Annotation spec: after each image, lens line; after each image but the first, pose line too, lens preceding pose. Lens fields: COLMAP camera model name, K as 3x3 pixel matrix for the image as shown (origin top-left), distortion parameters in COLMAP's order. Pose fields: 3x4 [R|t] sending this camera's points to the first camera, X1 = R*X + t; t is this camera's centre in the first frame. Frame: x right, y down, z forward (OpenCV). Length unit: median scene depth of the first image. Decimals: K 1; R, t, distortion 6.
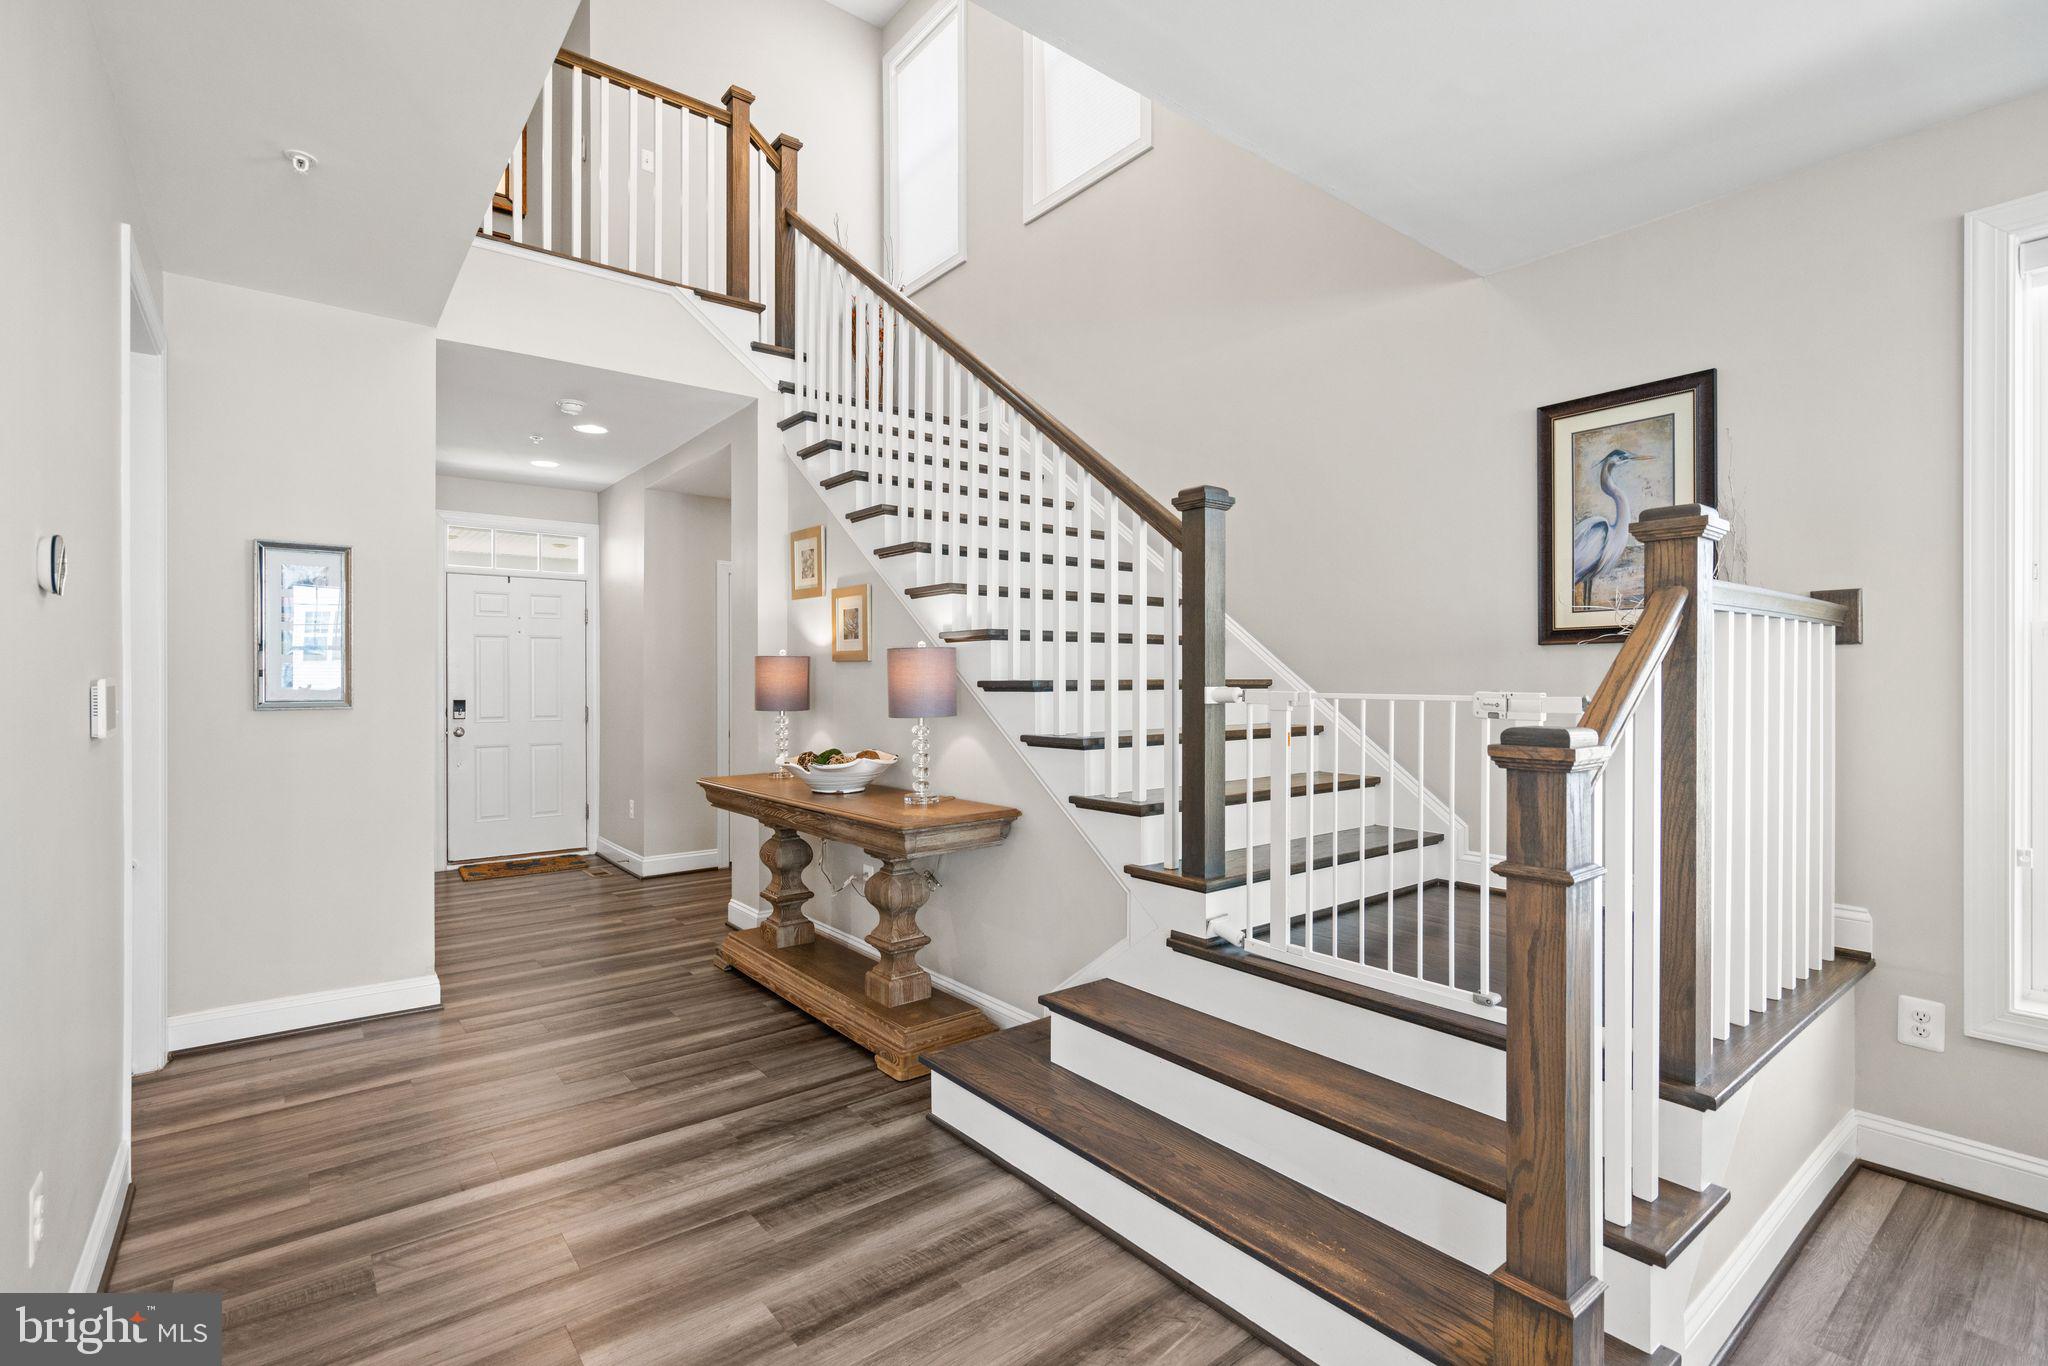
lens RADIAL K [[942.1, 0, 1023.2], [0, 942.1, 686.4], [0, 0, 1]] dist [-0.011593, 0.005237]
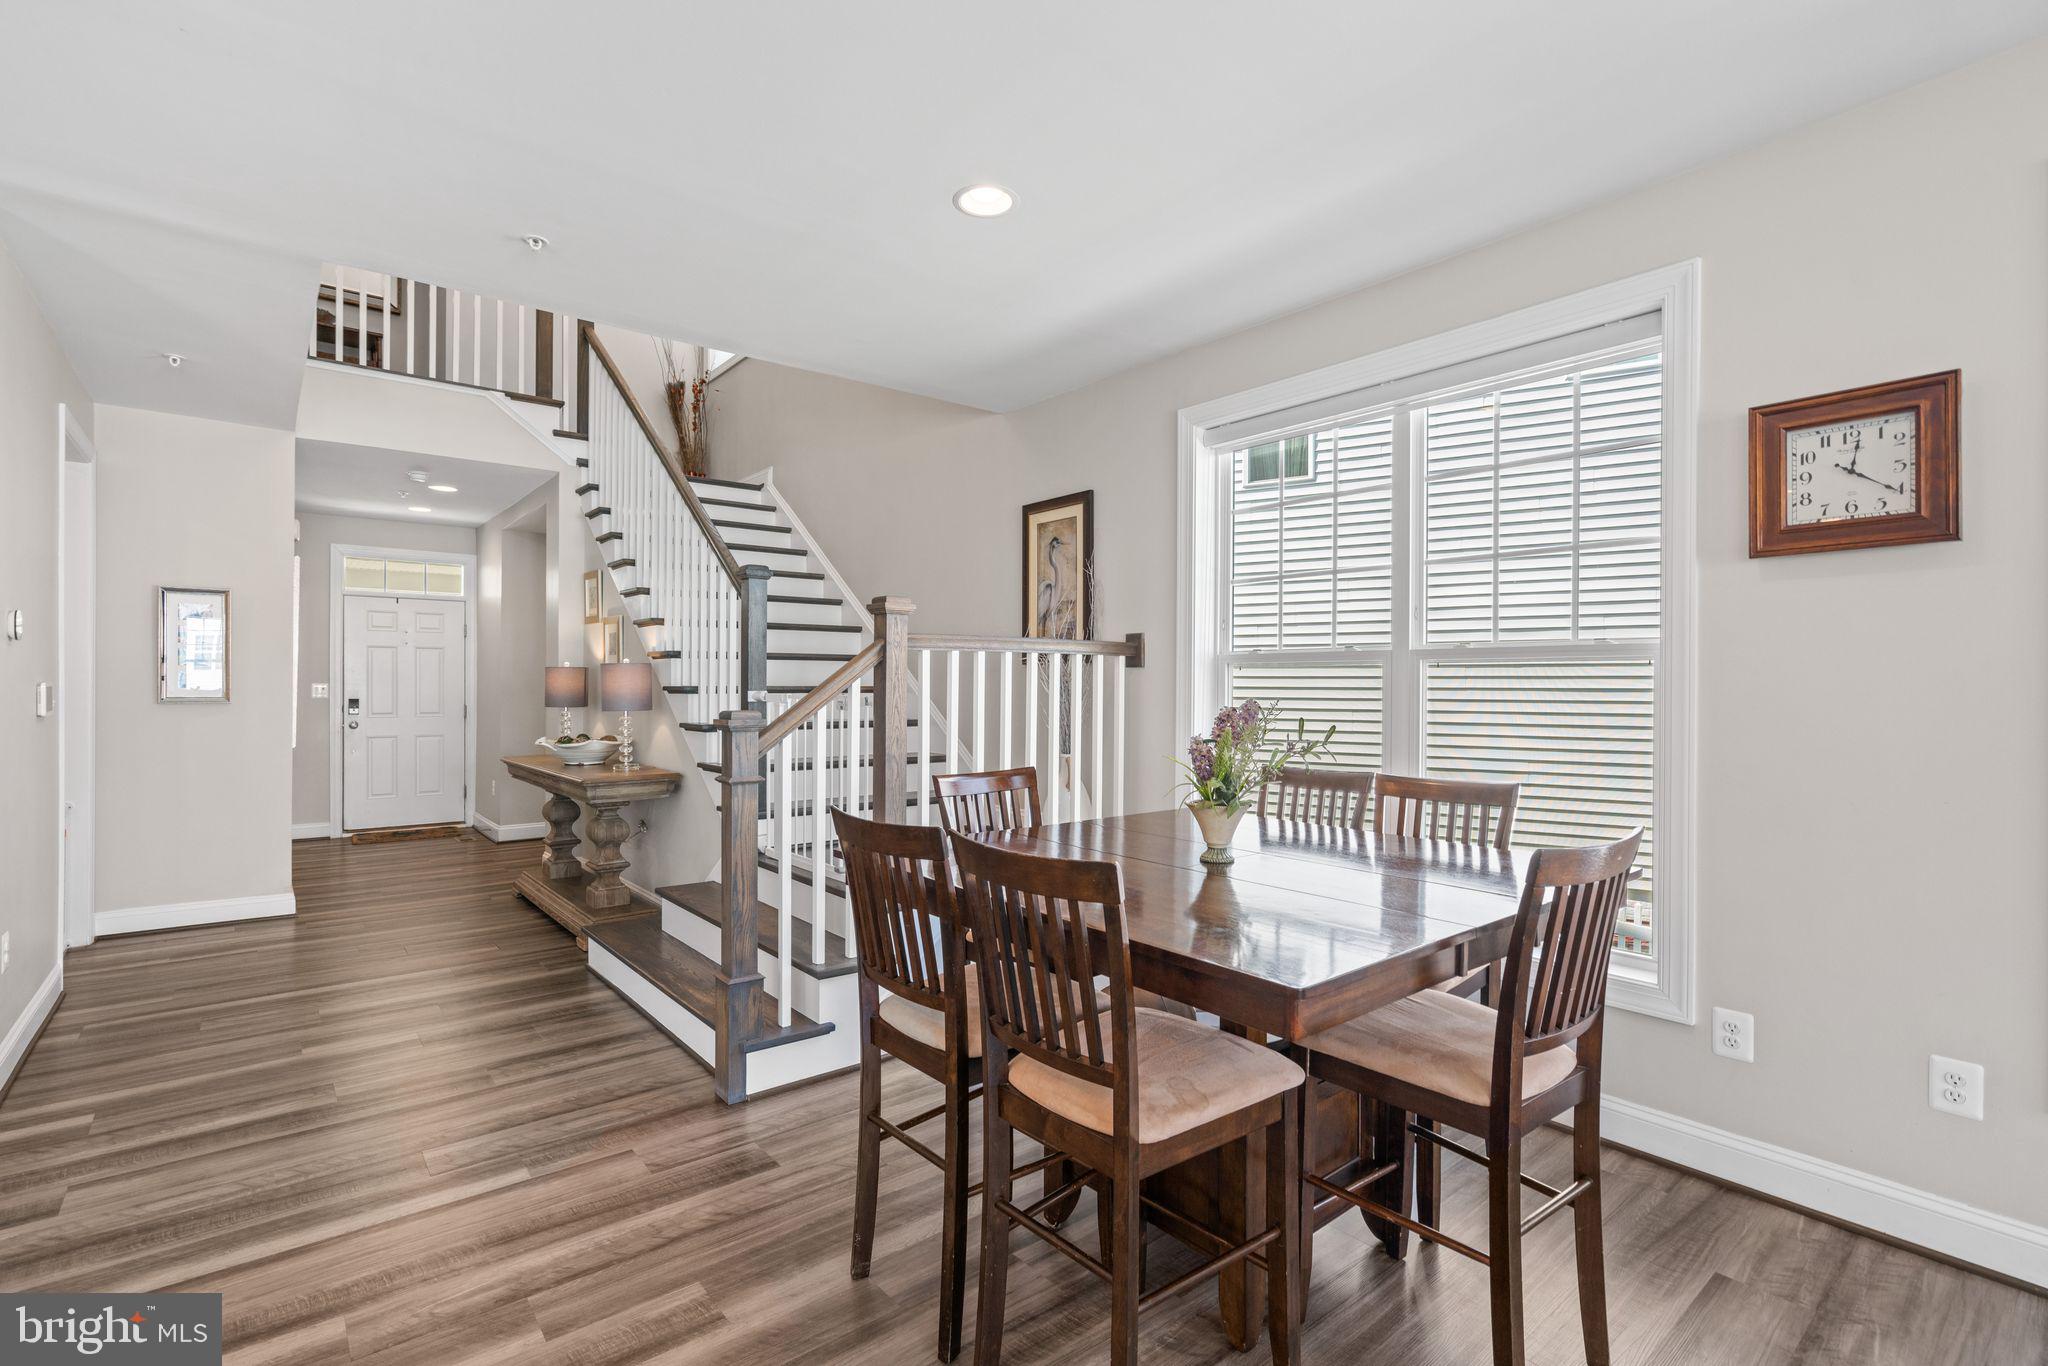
lens RADIAL K [[942.1, 0, 1023.3], [0, 942.1, 690.4], [0, 0, 1]] dist [-0.011593, 0.005237]
pose [[0.999821, 0.005464, 0.018136, 0.452532], [-0.005462, 0.999985, -0.000185, -0.001902], [-0.018137, 0.000086, 0.999836, -0.434839]]
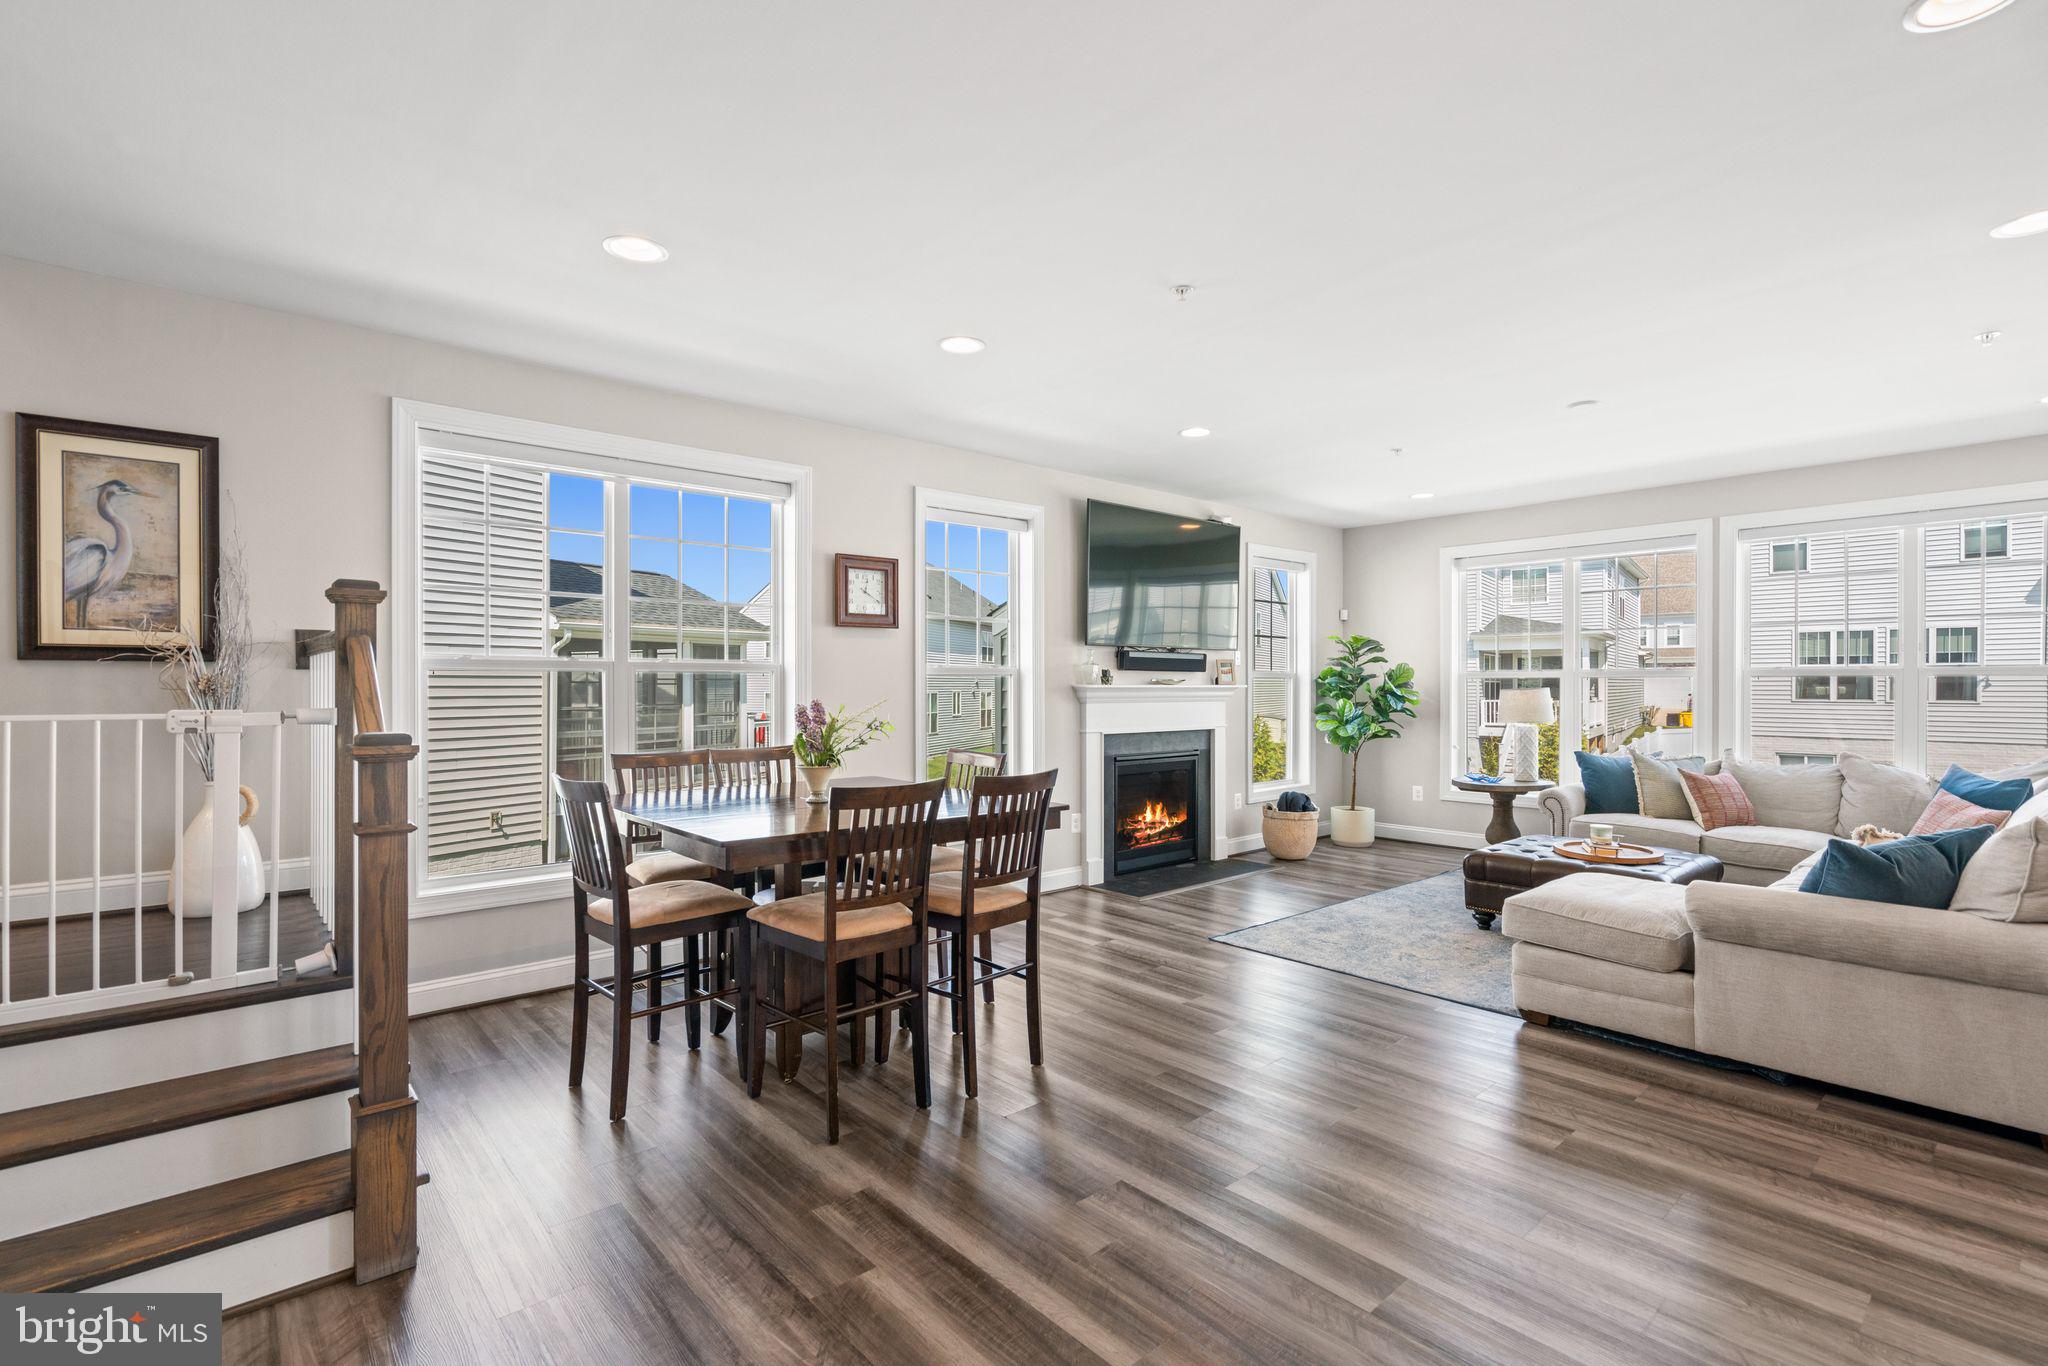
lens RADIAL K [[942.1, 0, 1020.0], [0, 942.1, 685.9], [0, 0, 1]] dist [-0.011593, 0.005237]
pose [[-0.048041, 0.001137, 0.998845, -0.393769], [0.003947, 0.999992, -0.000948, -0.010575], [-0.998838, 0.003897, -0.048045, 0.019580]]
